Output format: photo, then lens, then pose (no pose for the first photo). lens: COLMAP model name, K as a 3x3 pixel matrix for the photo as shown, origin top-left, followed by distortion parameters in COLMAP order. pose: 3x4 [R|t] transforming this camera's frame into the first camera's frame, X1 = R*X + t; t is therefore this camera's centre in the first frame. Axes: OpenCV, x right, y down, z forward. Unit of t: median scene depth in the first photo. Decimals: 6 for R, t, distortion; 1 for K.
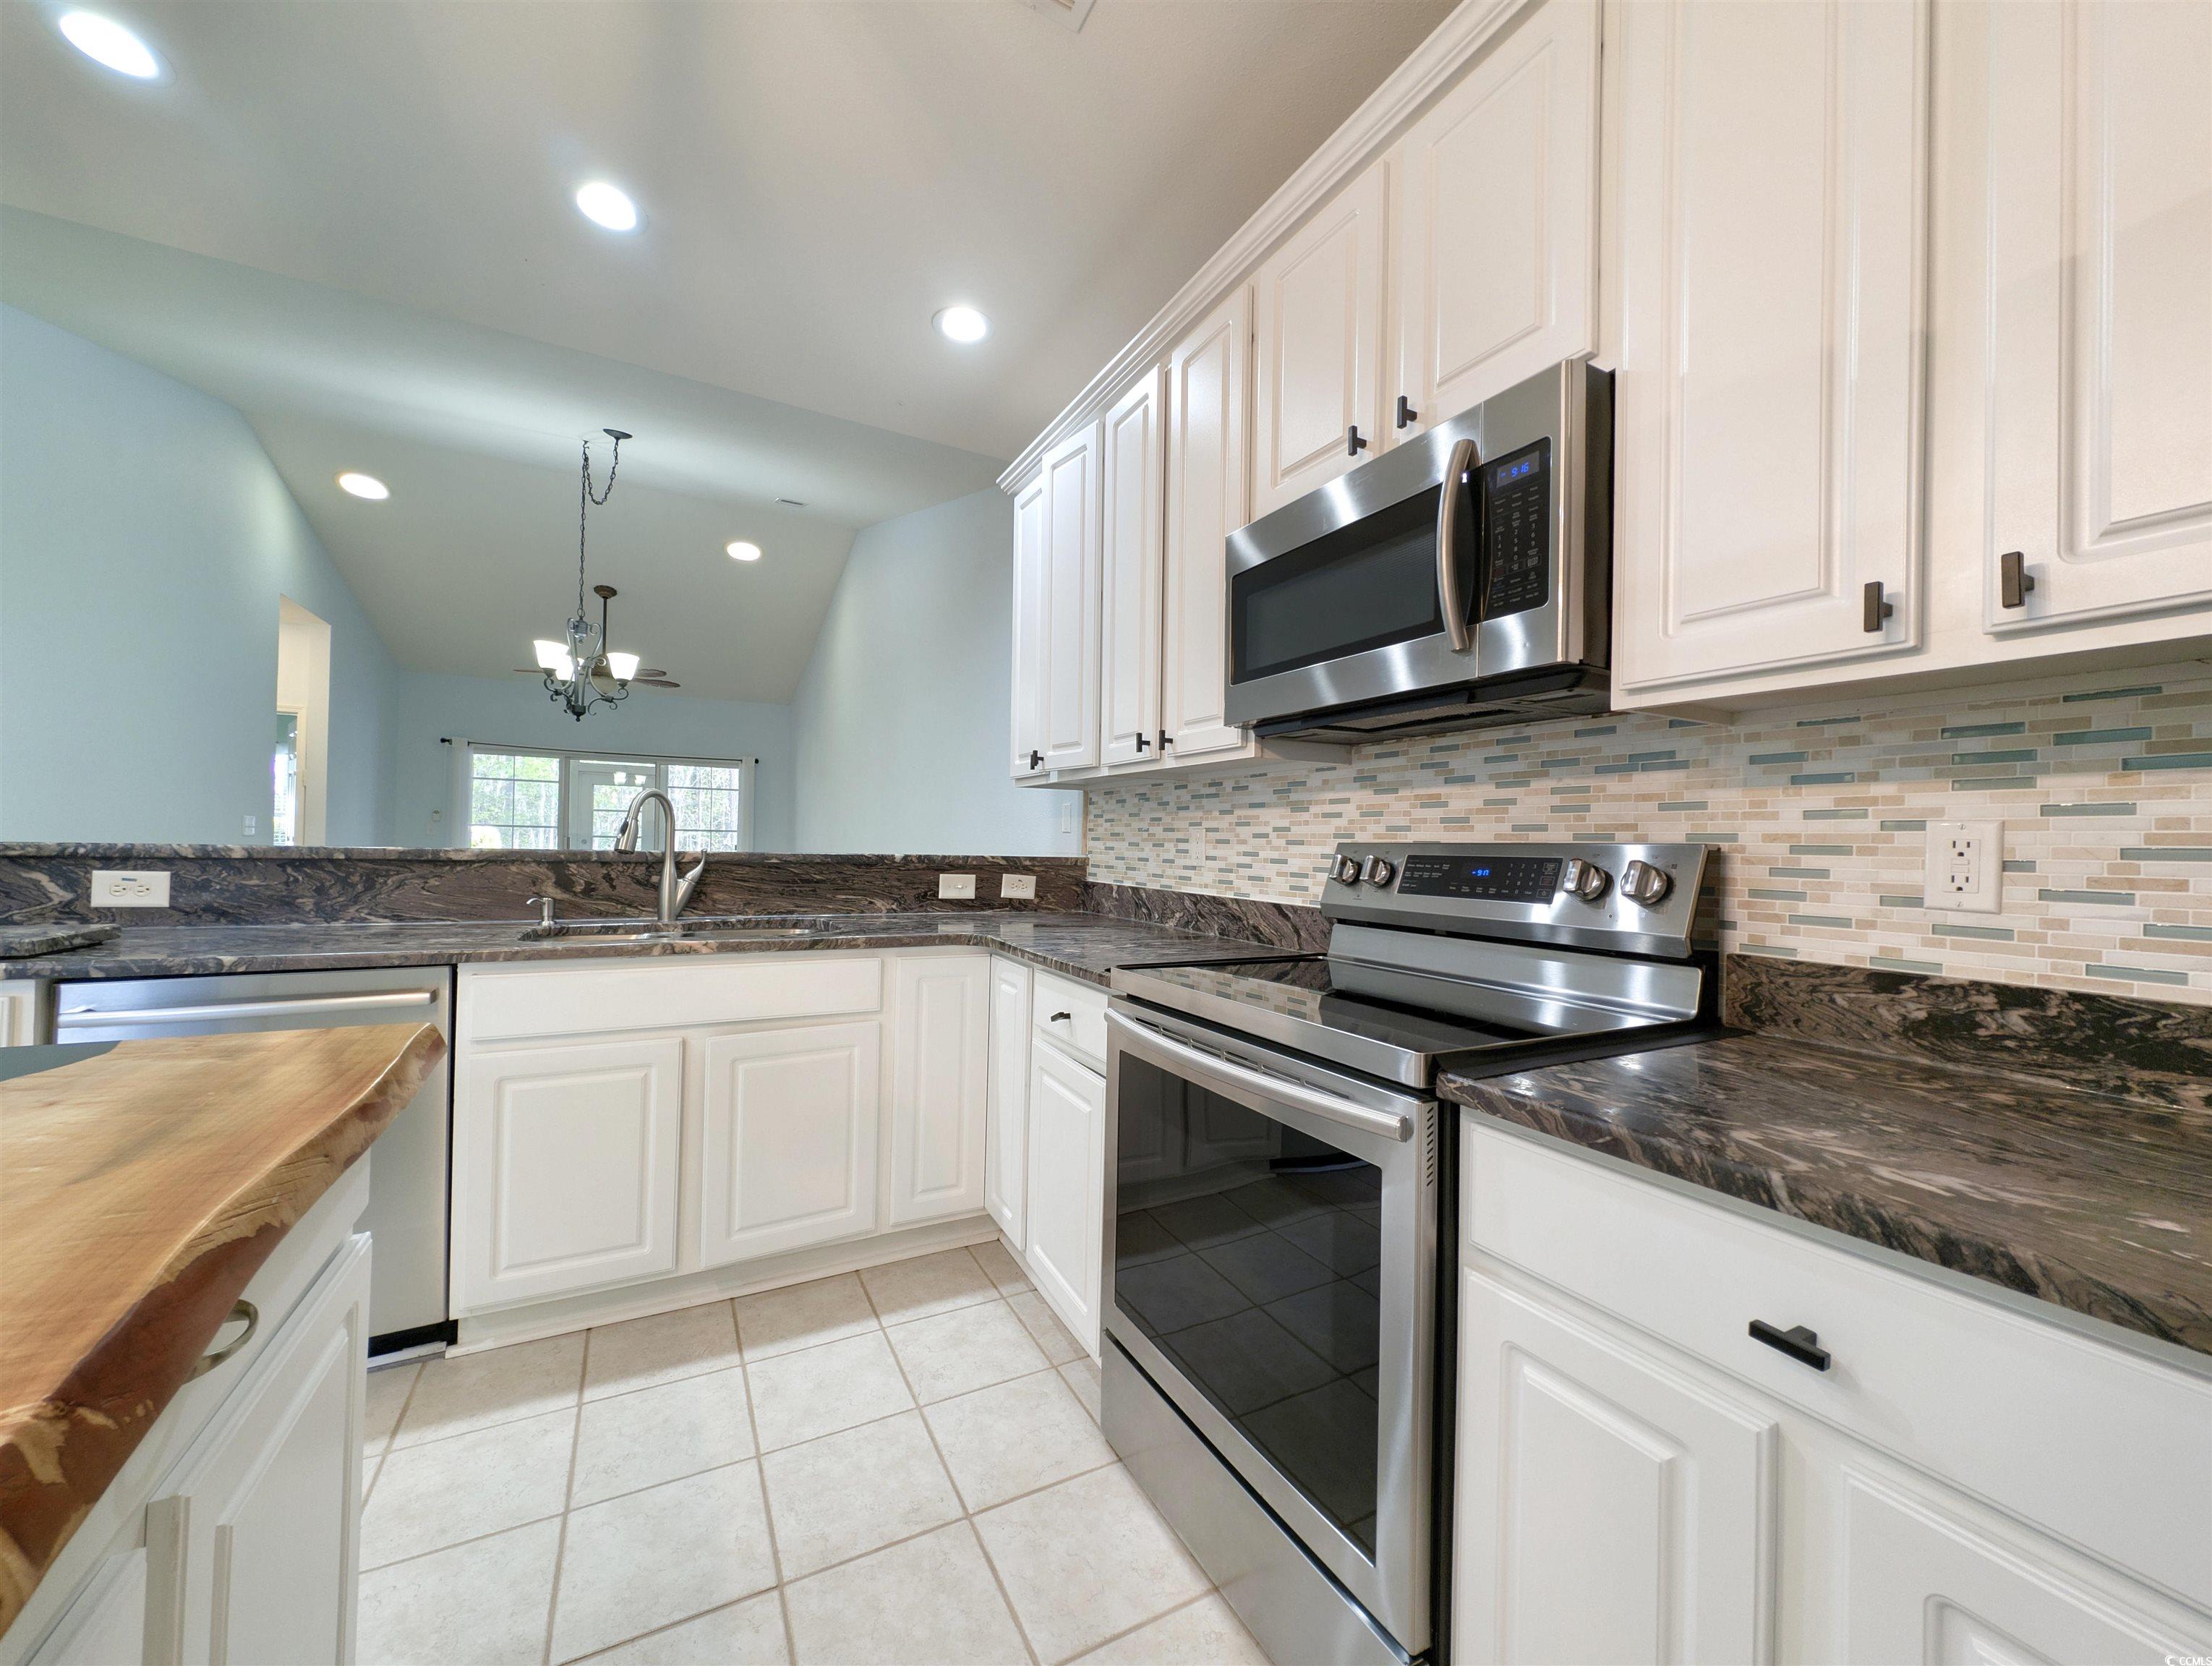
lens RADIAL K [[836.5, 0, 1085.4], [0, 836.5, 836.3], [0, 0, 1]] dist [0.003105, -0.000346]
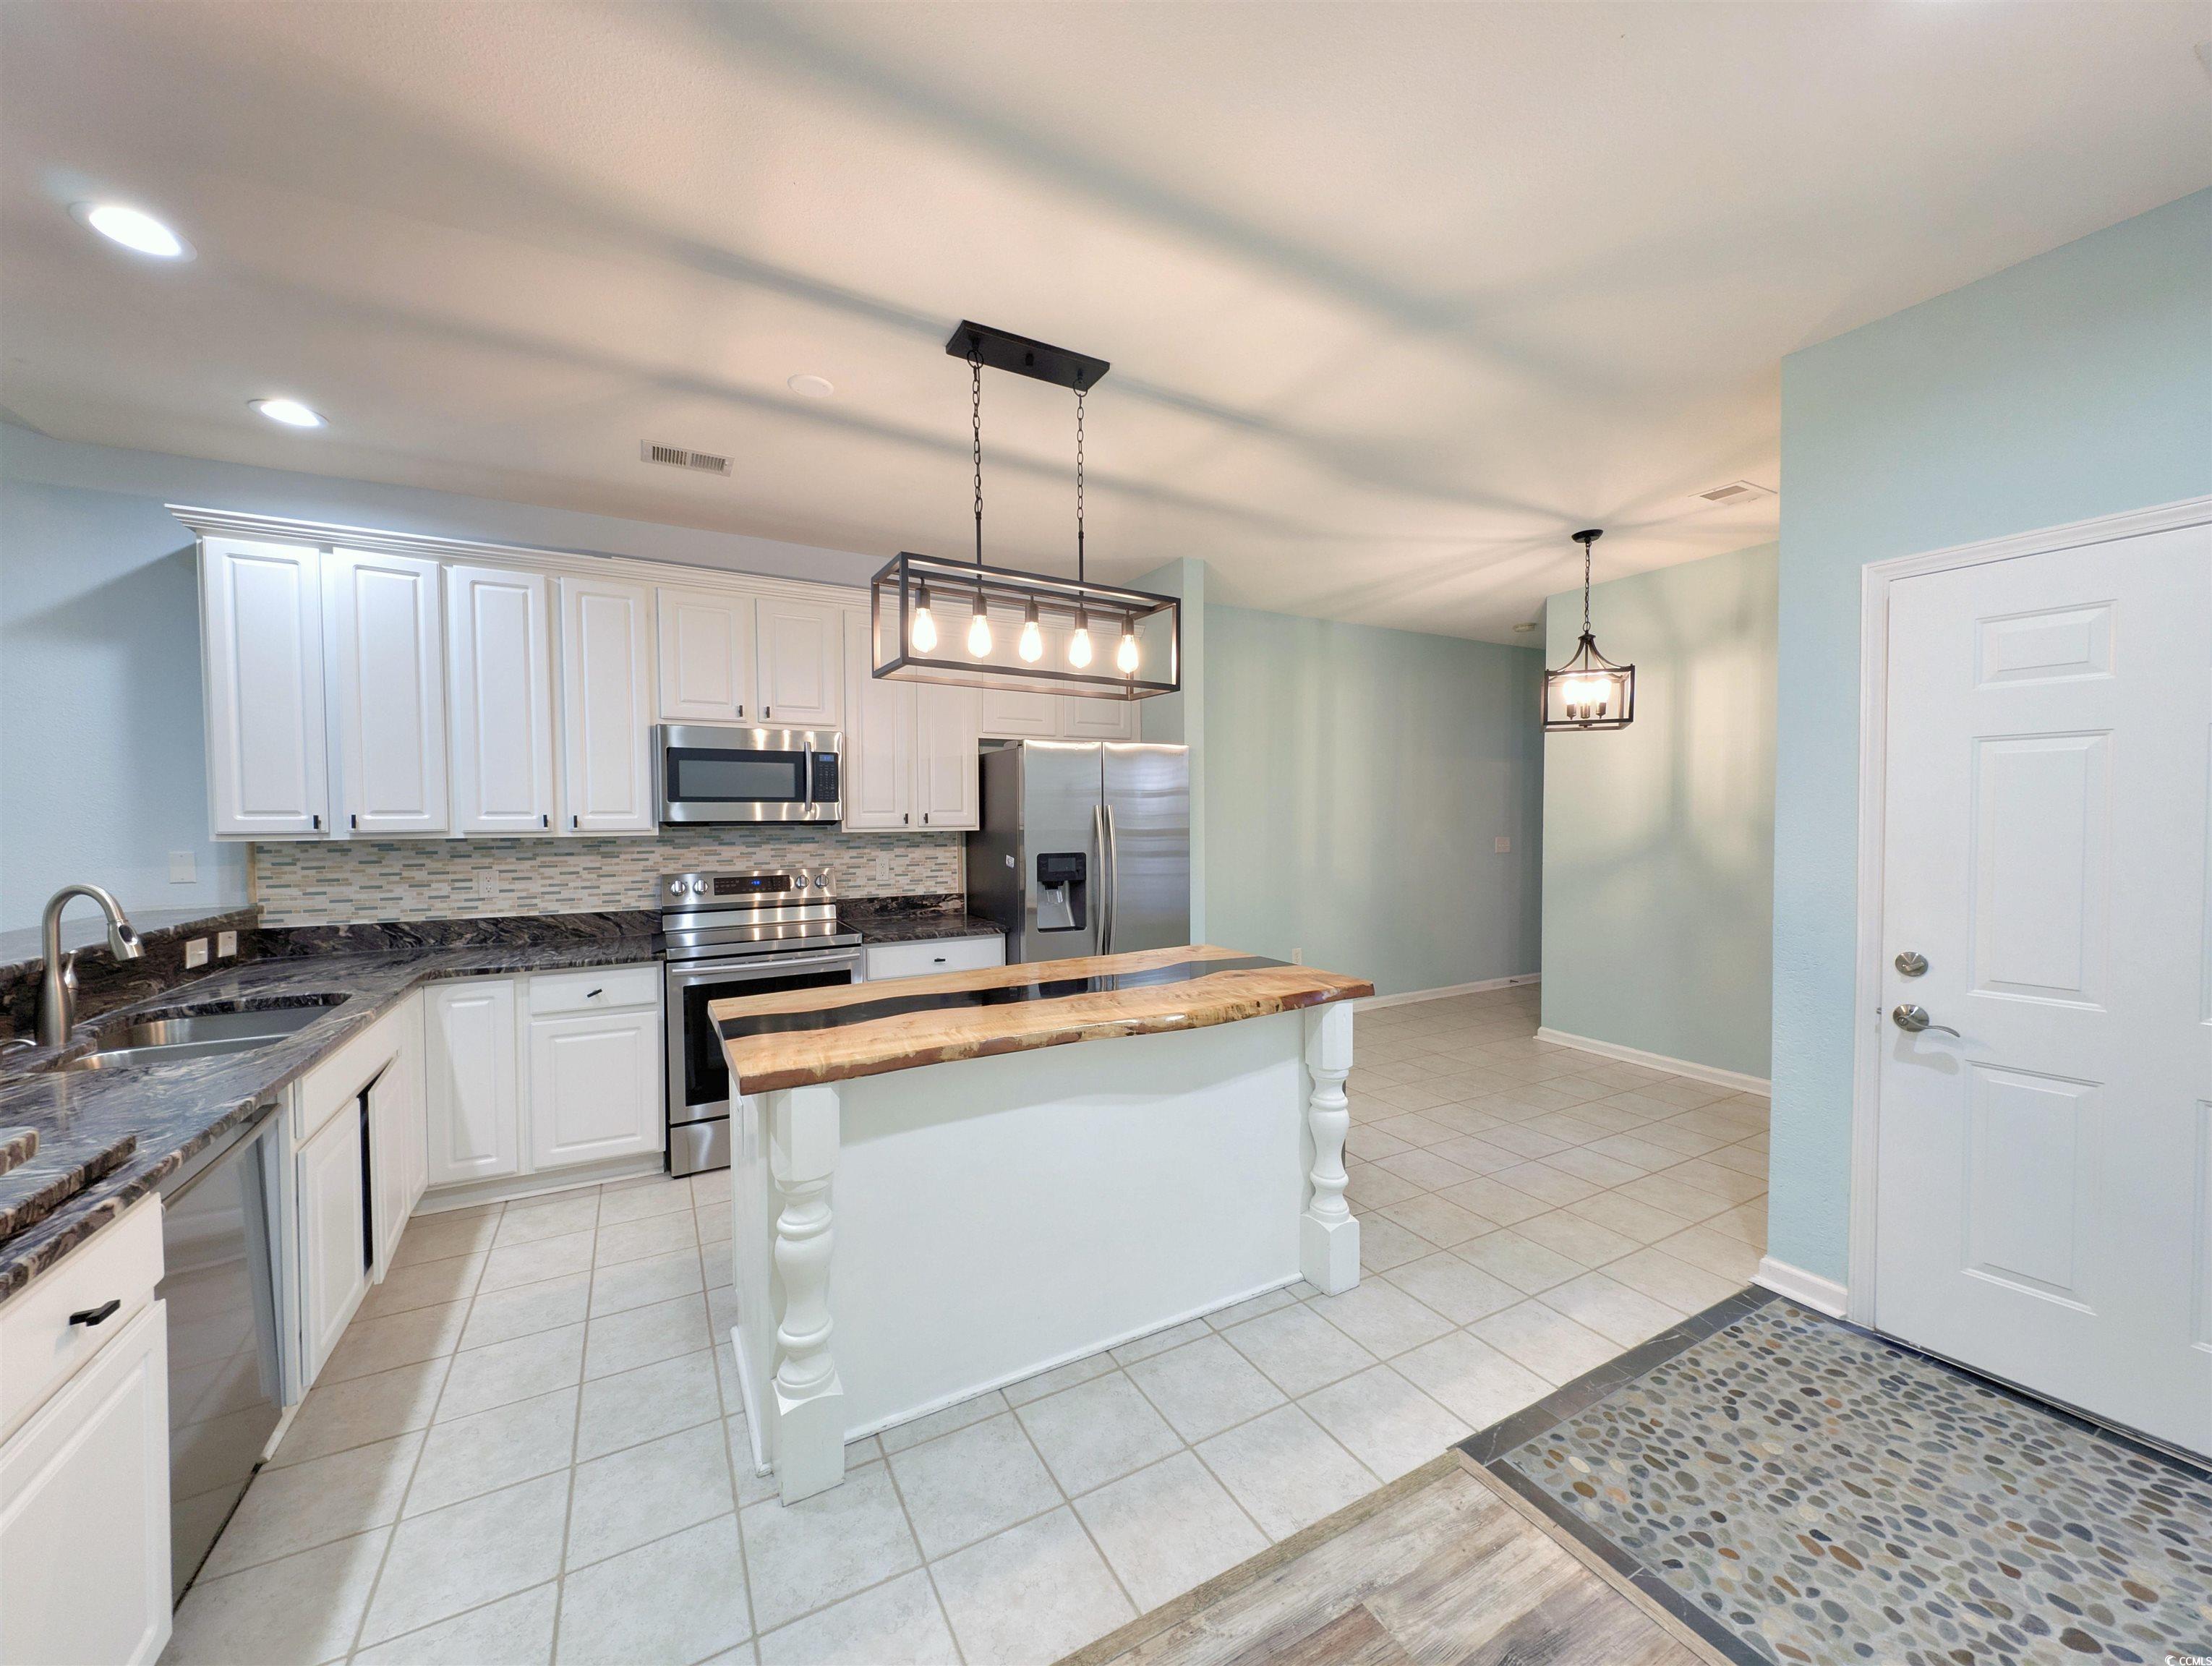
lens RADIAL K [[831.6, 0, 1100.5], [0, 831.6, 835.1], [0, 0, 1]] dist [0.014970, -0.004982]
pose [[-0.024016, -0.046789, 0.998616, -1.499592], [-0.004012, 0.998901, 0.046706, -0.161661], [-0.999704, -0.002885, -0.024177, 0.014035]]
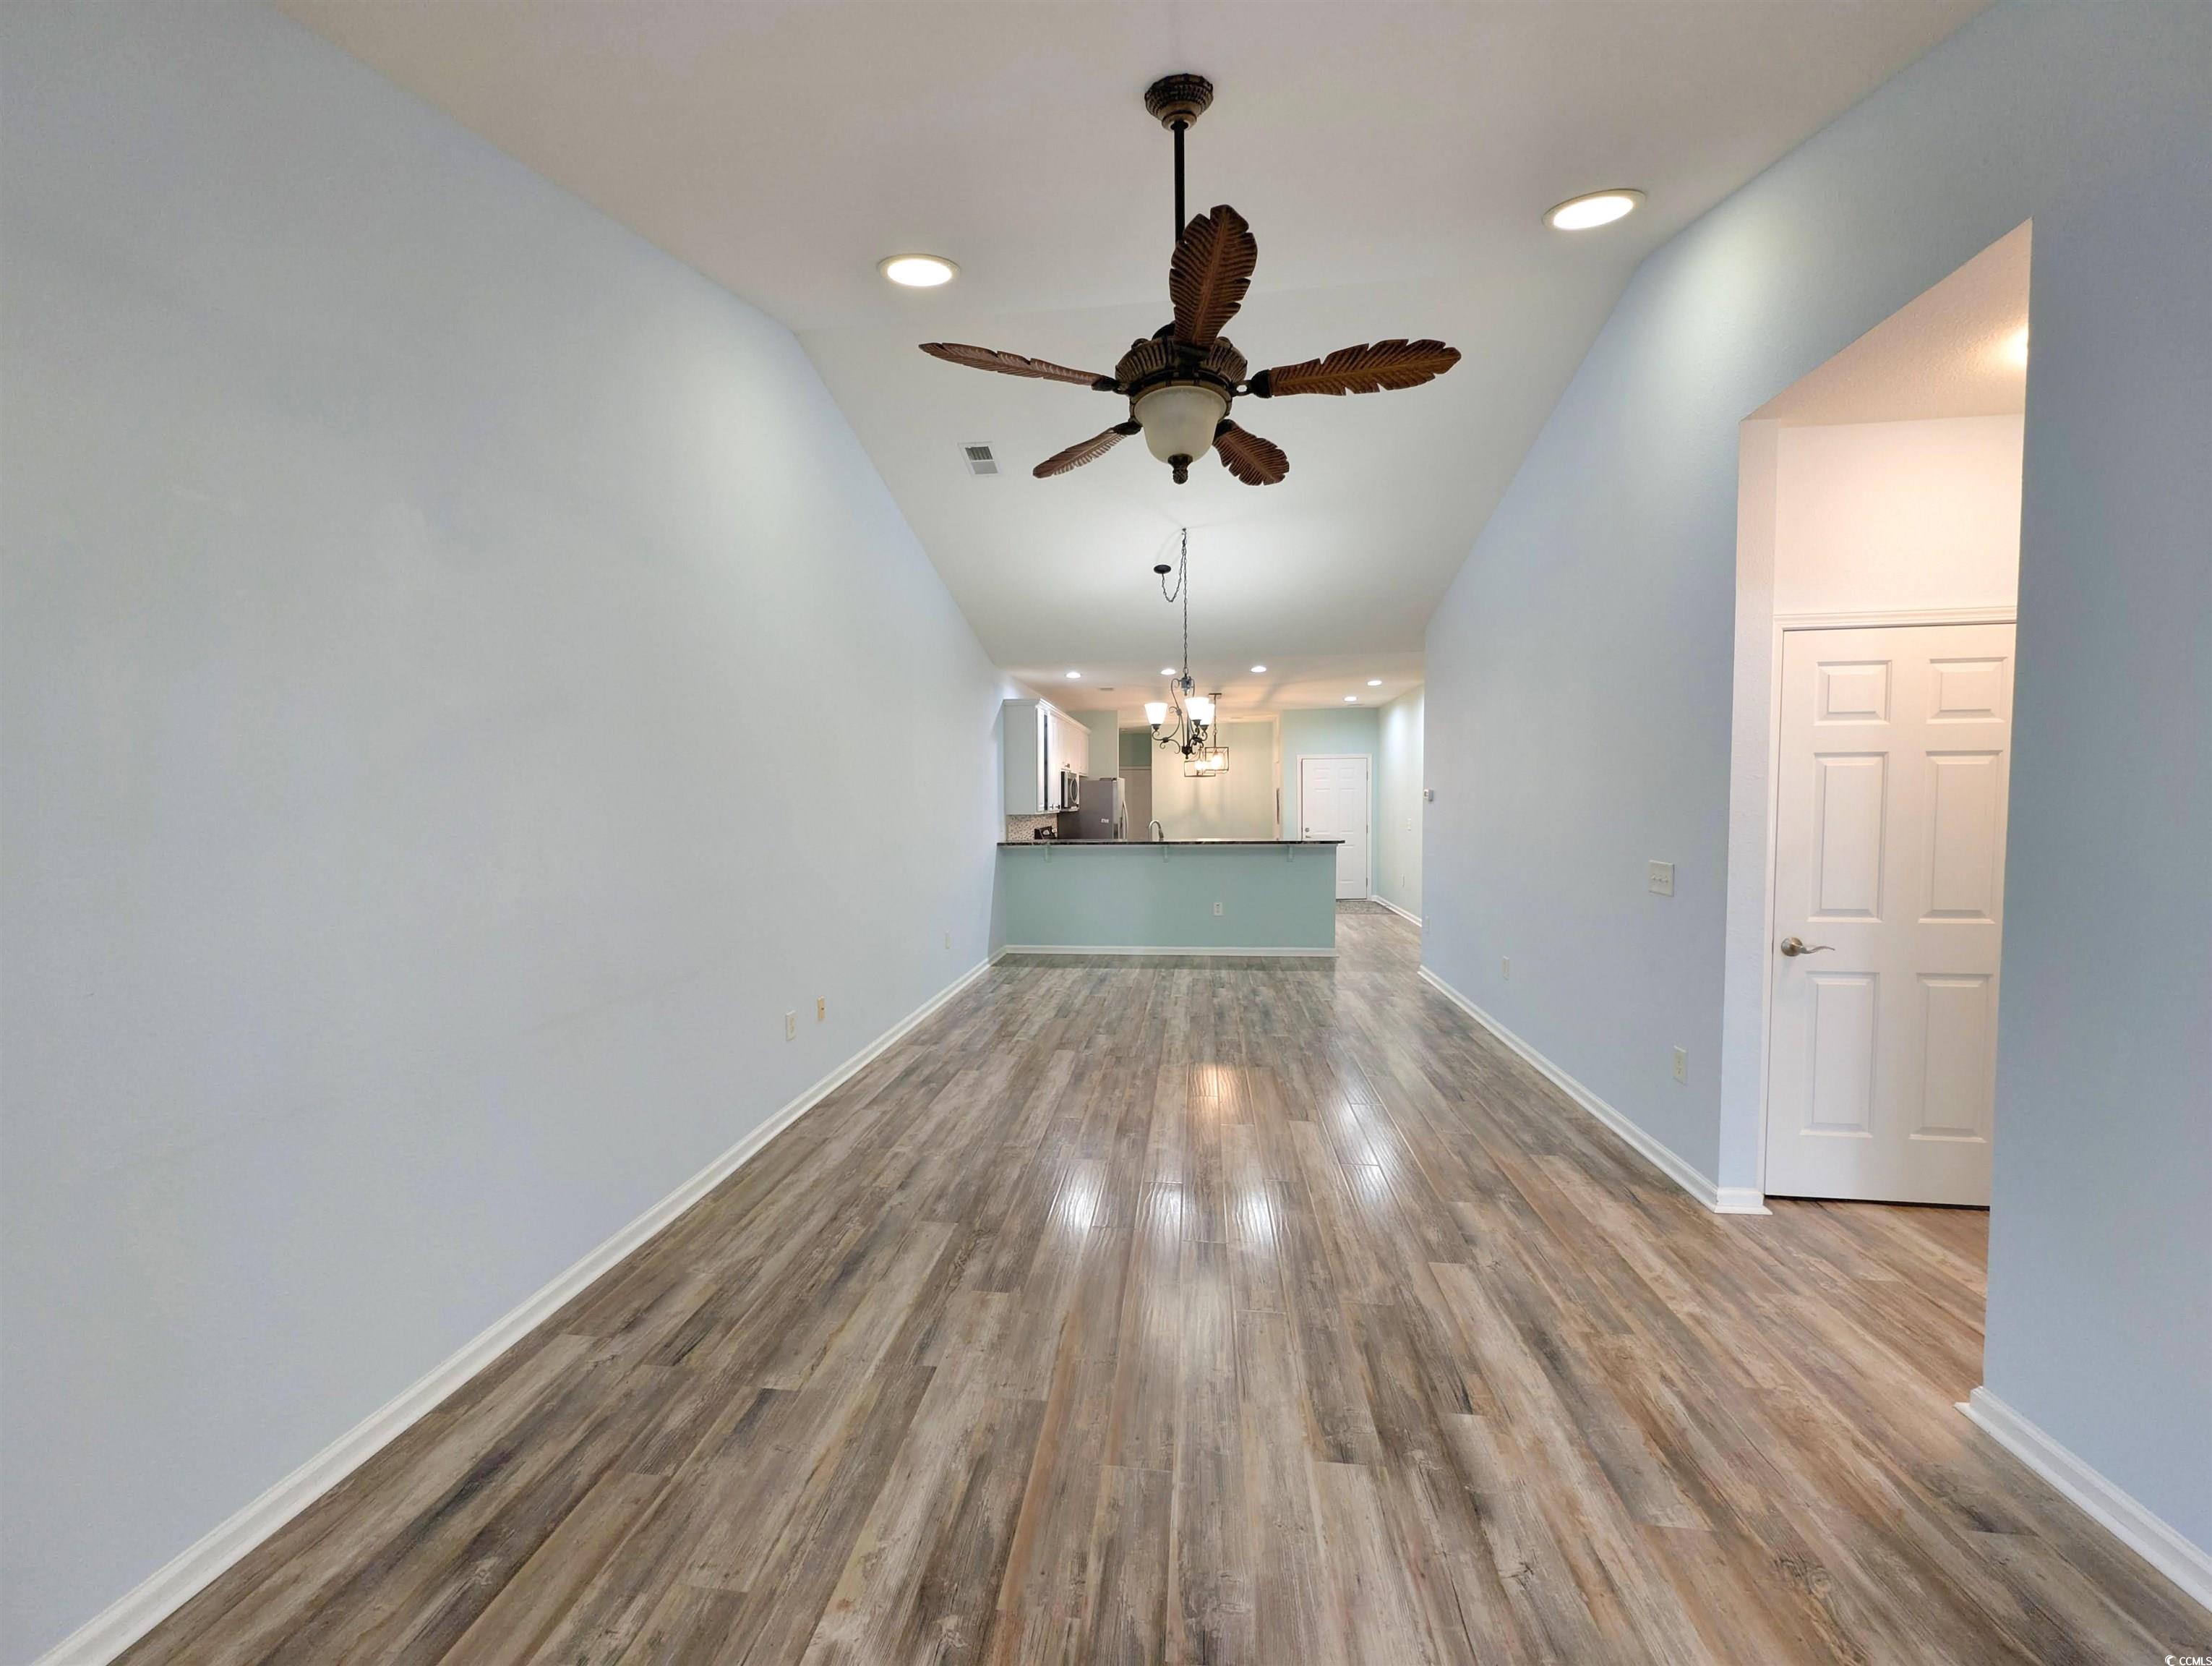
lens RADIAL K [[827.3, 0, 1084.3], [0, 827.3, 833.8], [0, 0, 1]] dist [0.007064, -0.000435]
pose [[-0.814941, -0.032878, 0.578611, -2.520718], [-0.007847, 0.998924, 0.045709, -0.171783], [-0.579491, 0.032710, -0.814322, 4.410155]]
